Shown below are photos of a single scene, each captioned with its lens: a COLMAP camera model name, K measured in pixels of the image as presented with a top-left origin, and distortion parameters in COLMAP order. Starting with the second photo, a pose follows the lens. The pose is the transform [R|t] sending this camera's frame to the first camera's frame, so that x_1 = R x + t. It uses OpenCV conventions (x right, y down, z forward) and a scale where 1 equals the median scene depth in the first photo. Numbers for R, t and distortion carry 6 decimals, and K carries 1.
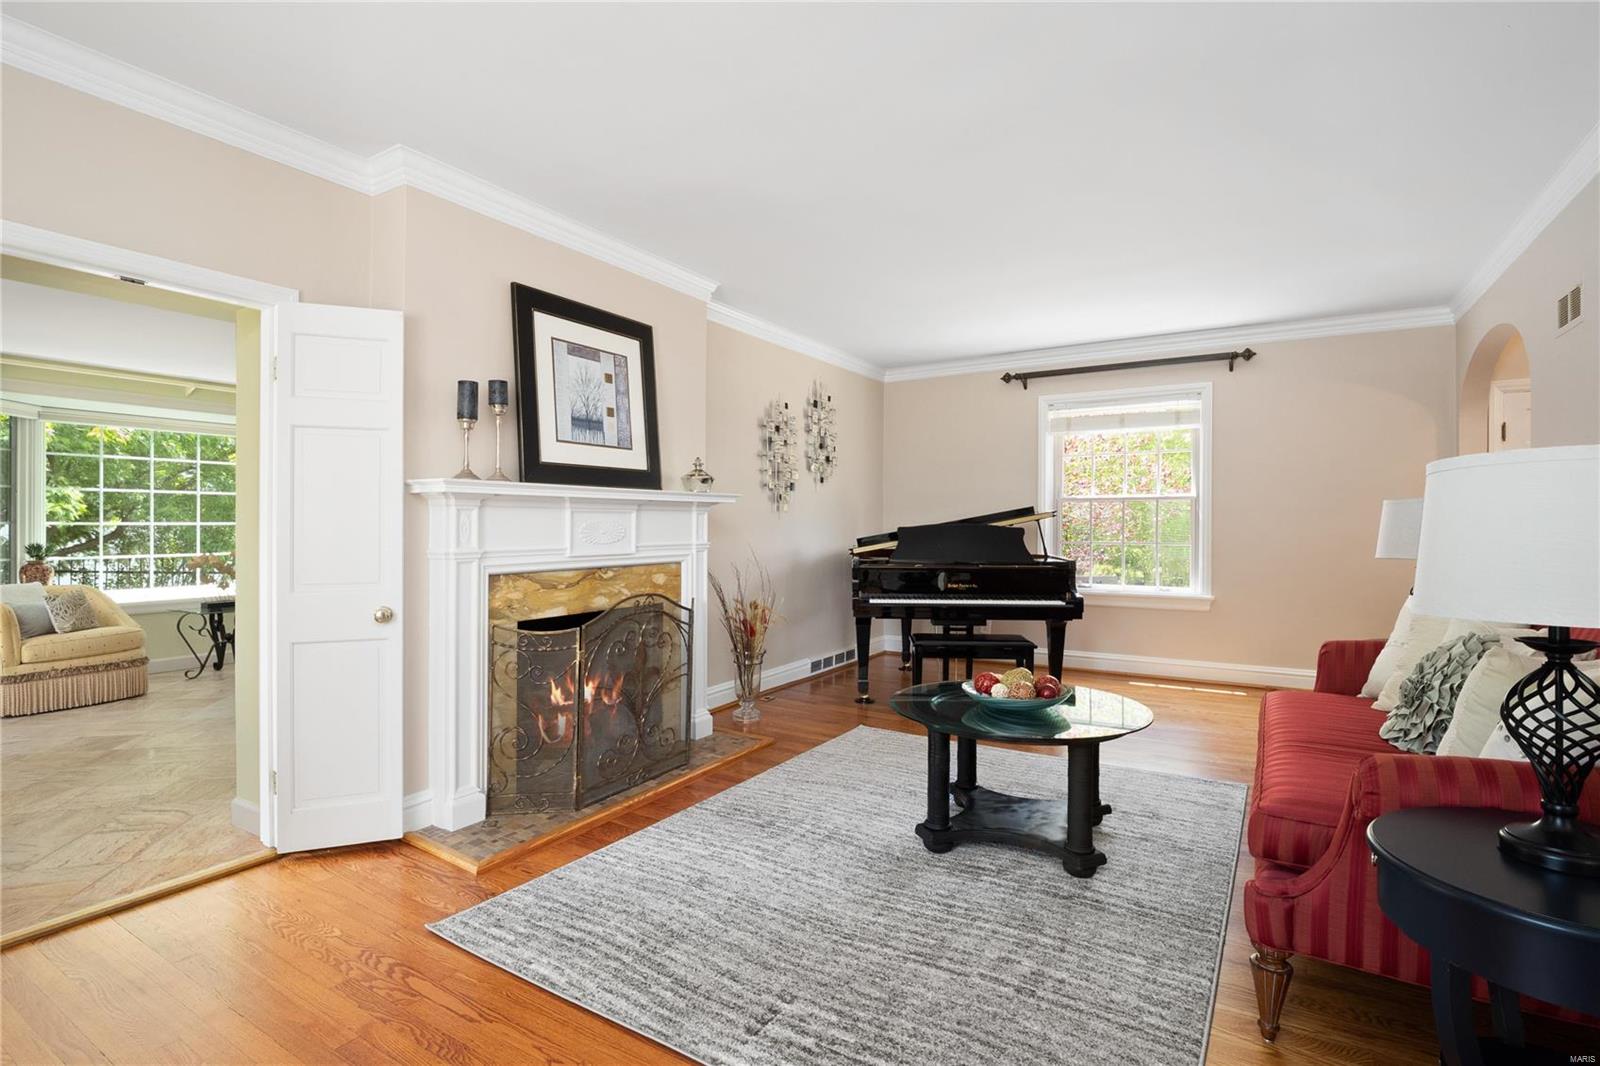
lens RADIAL K [[755.3, 0, 804.9], [0, 755.3, 522.4], [0, 0, 1]] dist [-0.001680, -0.000594]
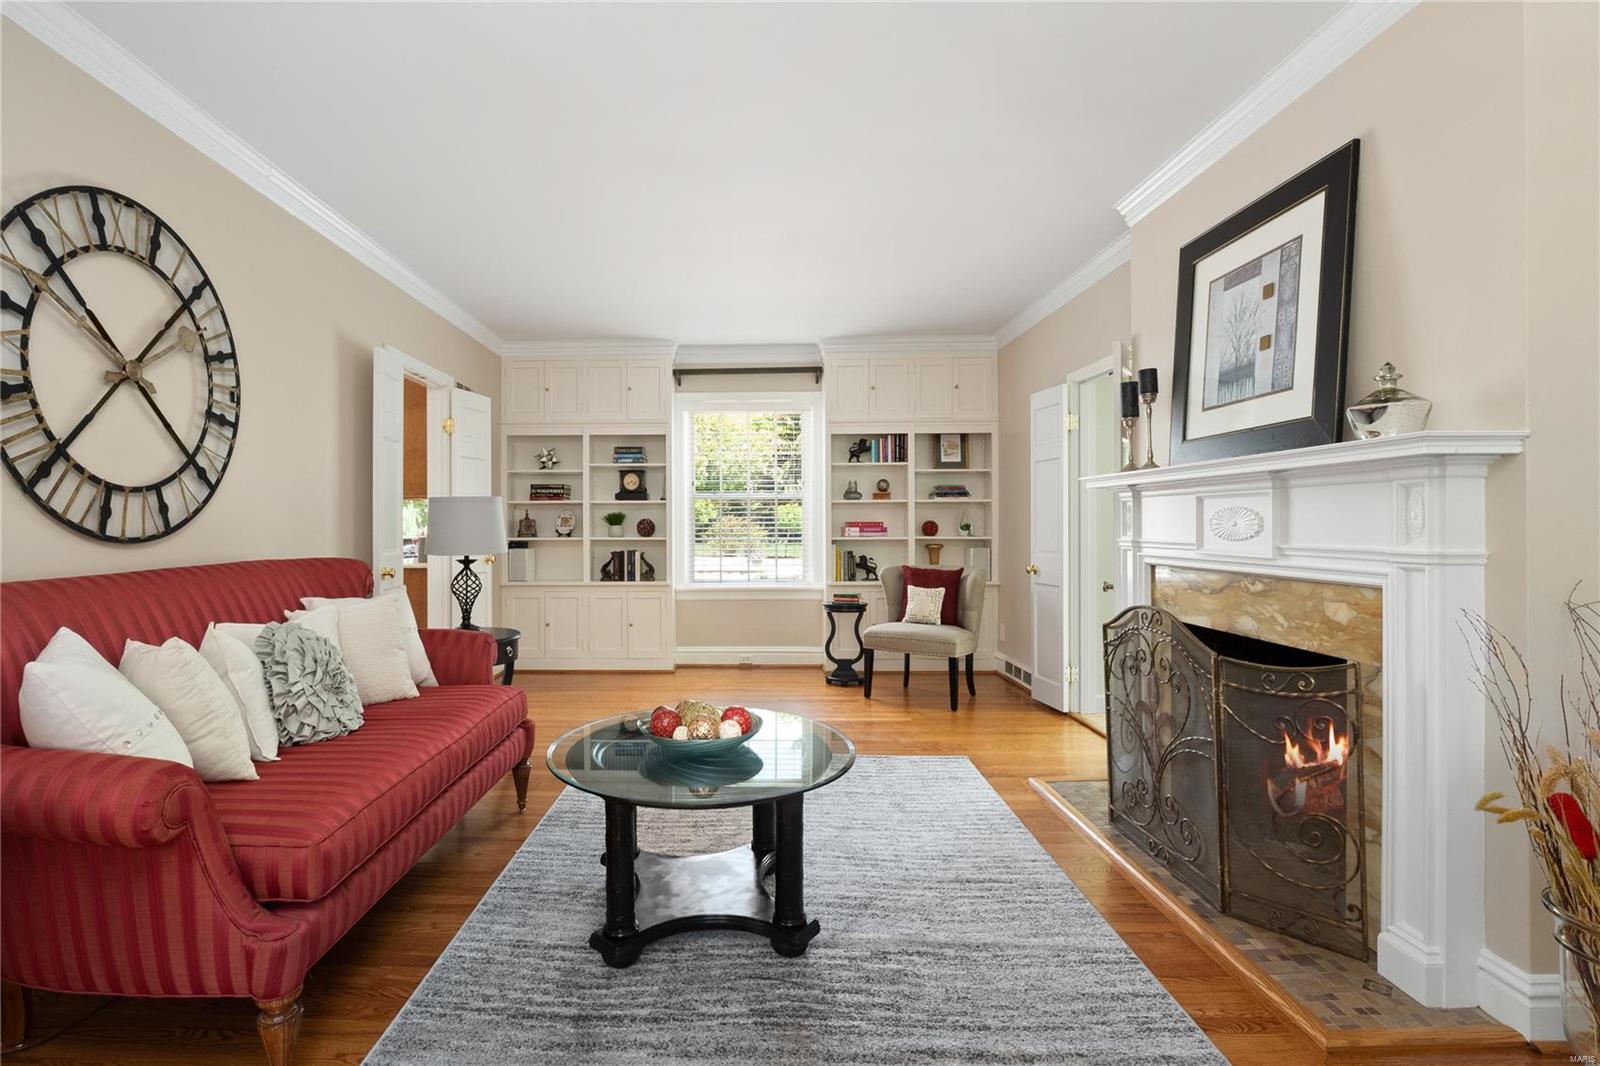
lens RADIAL K [[755.3, 0, 804.9], [0, 755.3, 522.4], [0, 0, 1]] dist [-0.001680, -0.000594]
pose [[-0.809770, 0.018952, -0.586442, 0.460101], [0.024412, 0.999701, -0.001401, 0.002196], [0.586240, -0.015450, -0.809990, 1.298369]]
